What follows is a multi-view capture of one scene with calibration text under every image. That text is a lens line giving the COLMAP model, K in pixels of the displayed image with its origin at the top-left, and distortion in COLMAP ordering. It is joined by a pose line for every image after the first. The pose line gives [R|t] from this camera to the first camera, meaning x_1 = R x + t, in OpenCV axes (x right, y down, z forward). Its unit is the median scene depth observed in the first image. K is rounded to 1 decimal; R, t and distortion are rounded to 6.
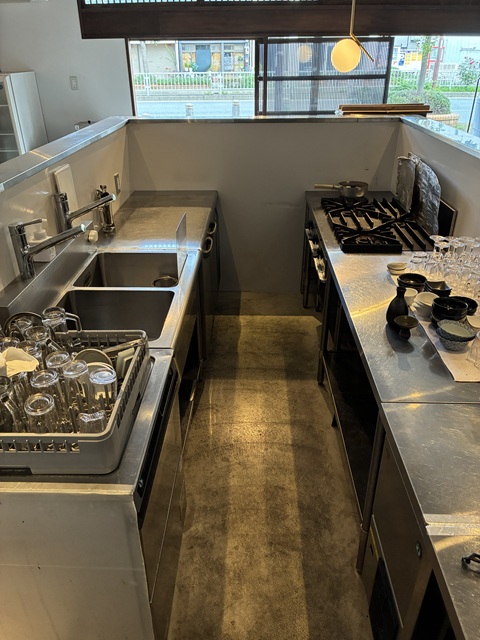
lens RADIAL K [[489.6, 0, 240.0], [0, 489.6, 320.0], [0, 0, 1]] dist [0.071653, -0.085721]
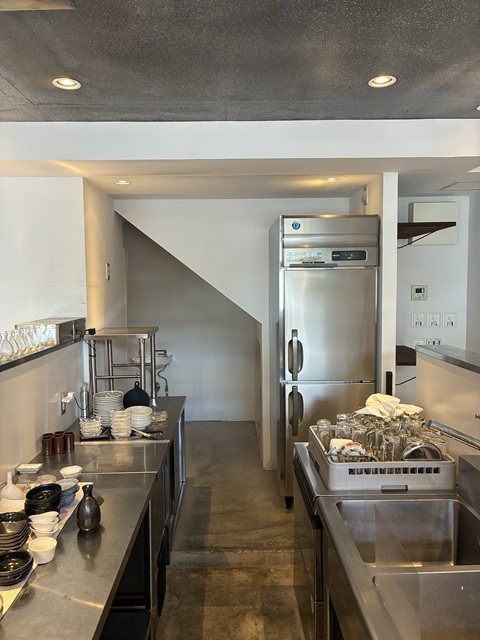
lens RADIAL K [[489.6, 0, 240.0], [0, 489.6, 320.0], [0, 0, 1]] dist [0.071653, -0.085721]
pose [[-0.998612, 0.020774, -0.048402, 0.080659], [-0.008726, 0.840986, 0.540987, -0.873584], [0.051944, 0.540659, -0.839637, 1.697618]]
